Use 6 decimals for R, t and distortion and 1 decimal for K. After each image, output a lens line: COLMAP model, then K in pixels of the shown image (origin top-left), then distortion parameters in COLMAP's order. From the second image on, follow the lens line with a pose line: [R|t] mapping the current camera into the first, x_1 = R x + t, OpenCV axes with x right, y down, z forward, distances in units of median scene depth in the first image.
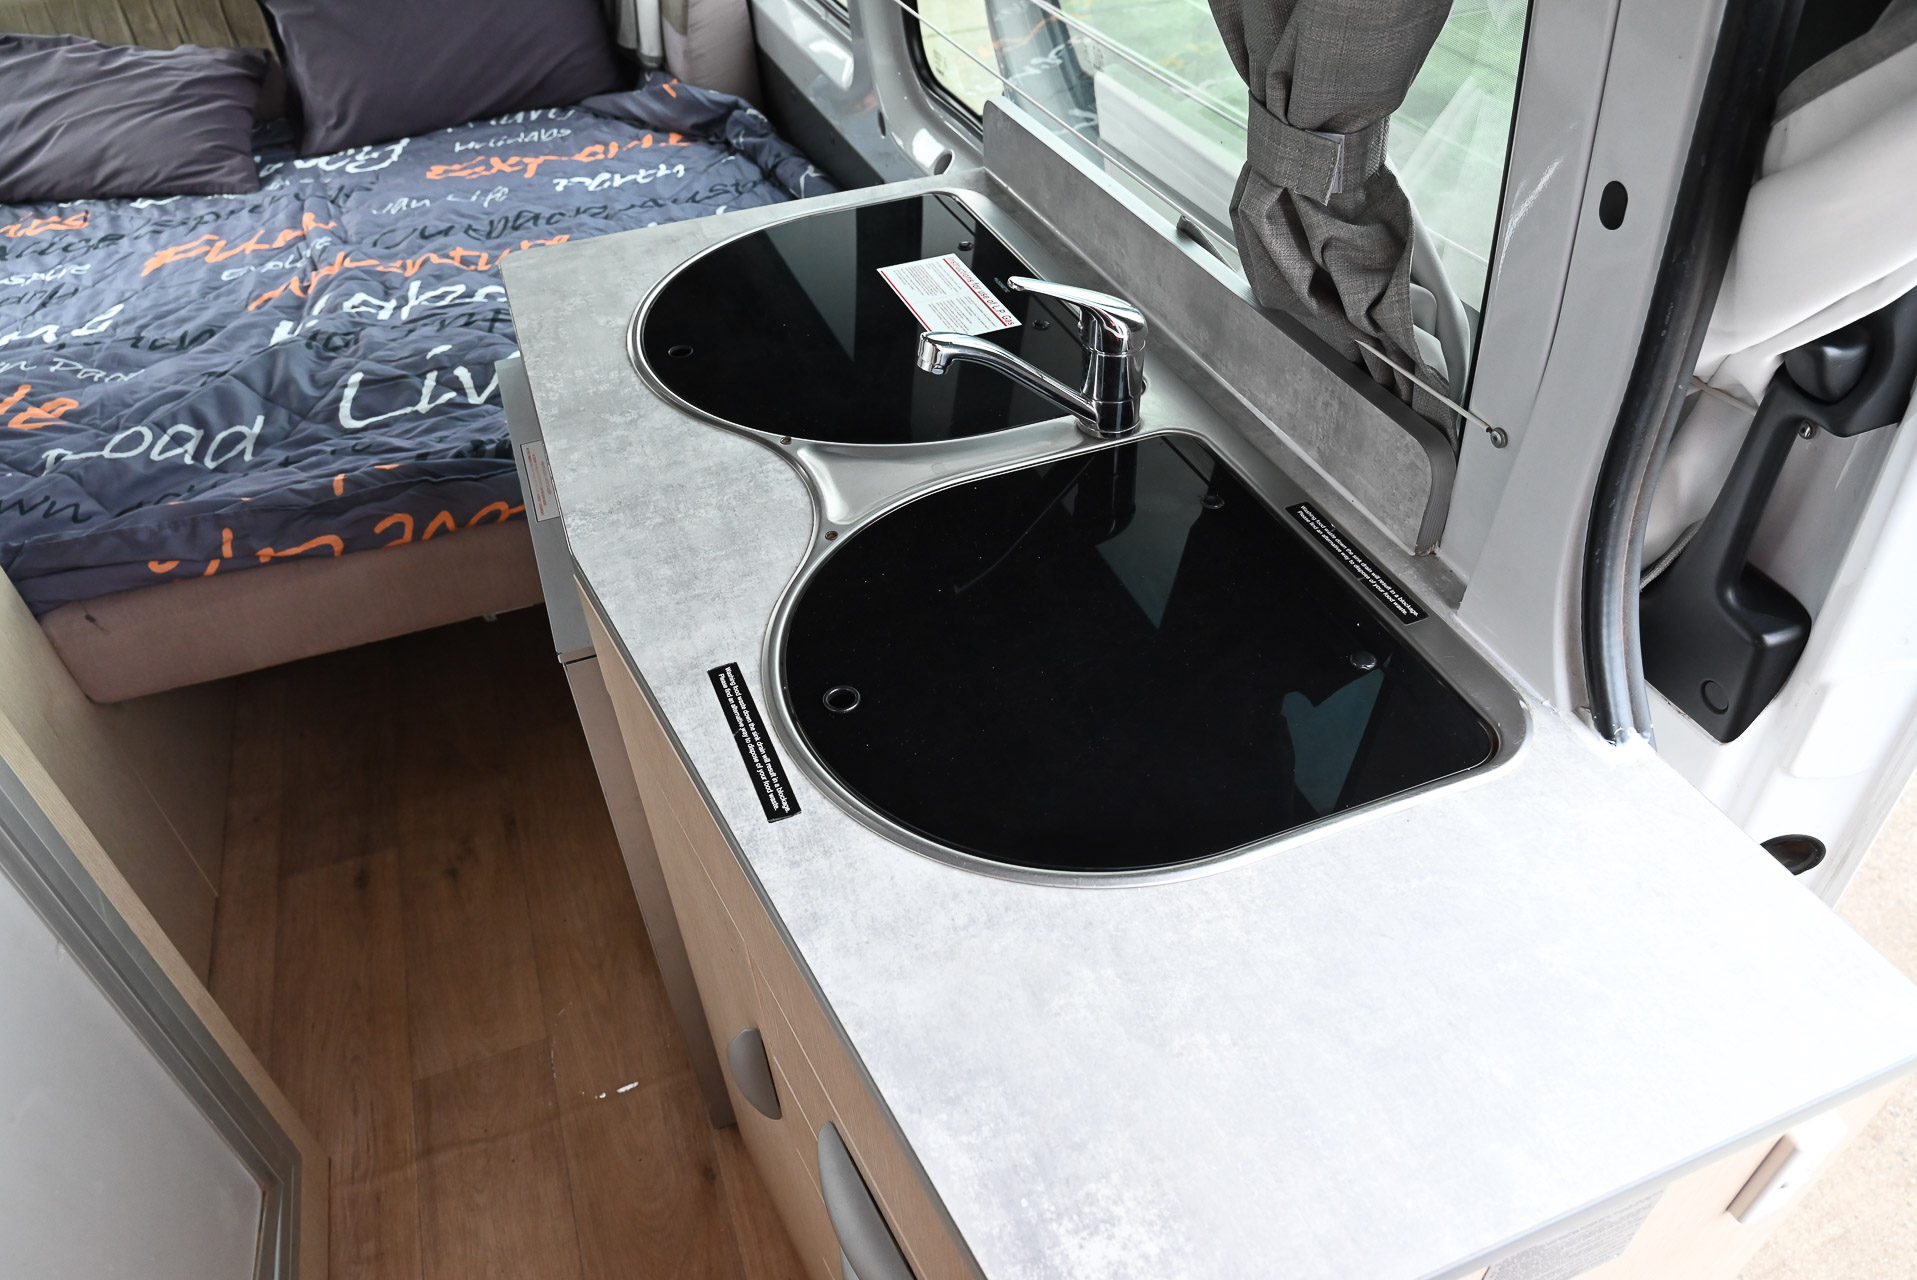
lens RADIAL K [[1318.9, 0, 965.1], [0, 1318.9, 642.9], [0, 0, 1]] dist [-0.009901, 0.002078]
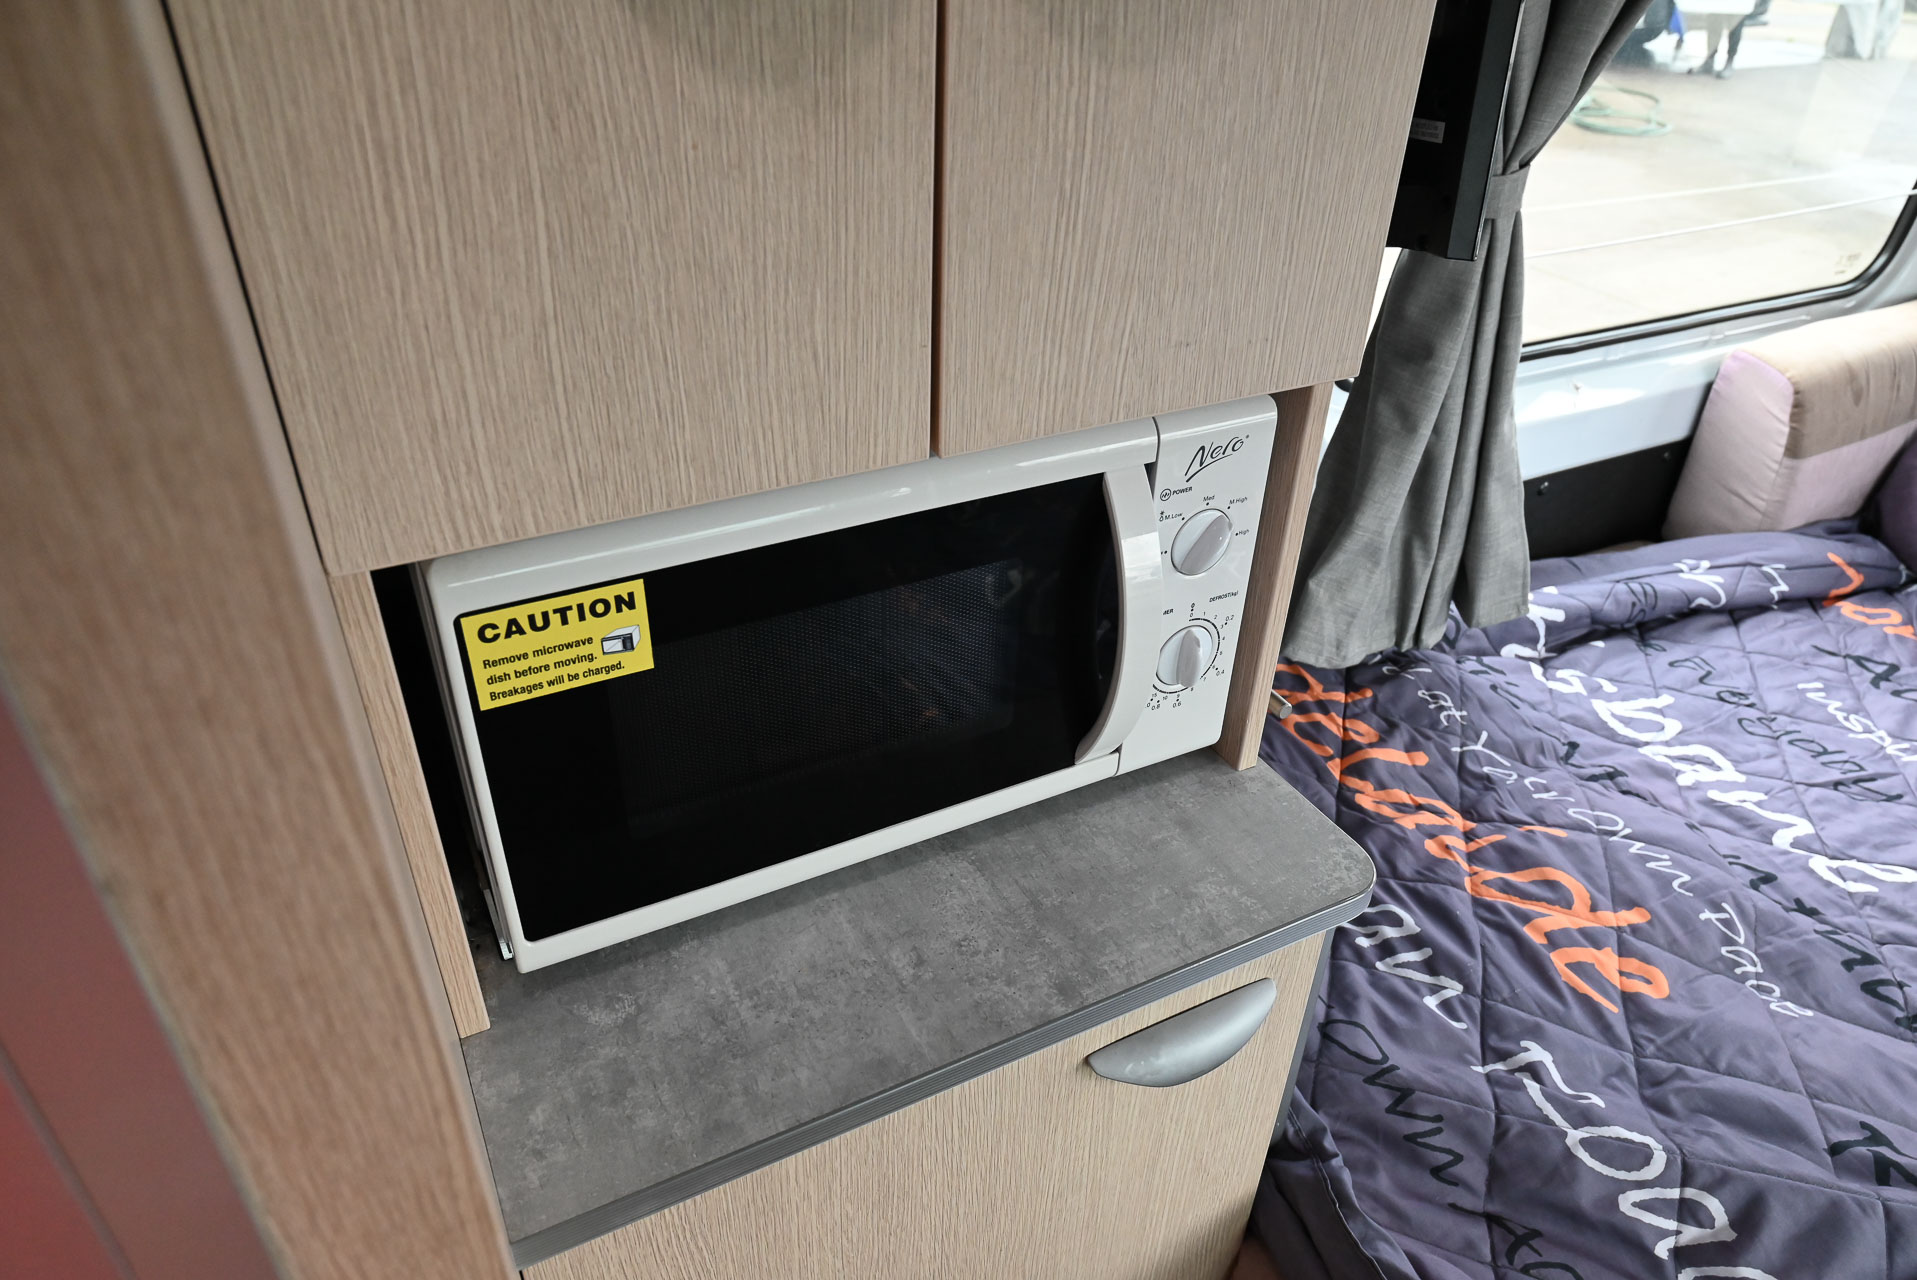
lens RADIAL K [[1318.9, 0, 961.1], [0, 1318.9, 640.0], [0, 0, 1]] dist [-0.009901, 0.002078]
pose [[0.138495, 0.594558, -0.792036, -0.335692], [-0.677465, 0.640231, 0.362141, -0.288758], [0.722399, 0.486422, 0.491460, 0.382086]]
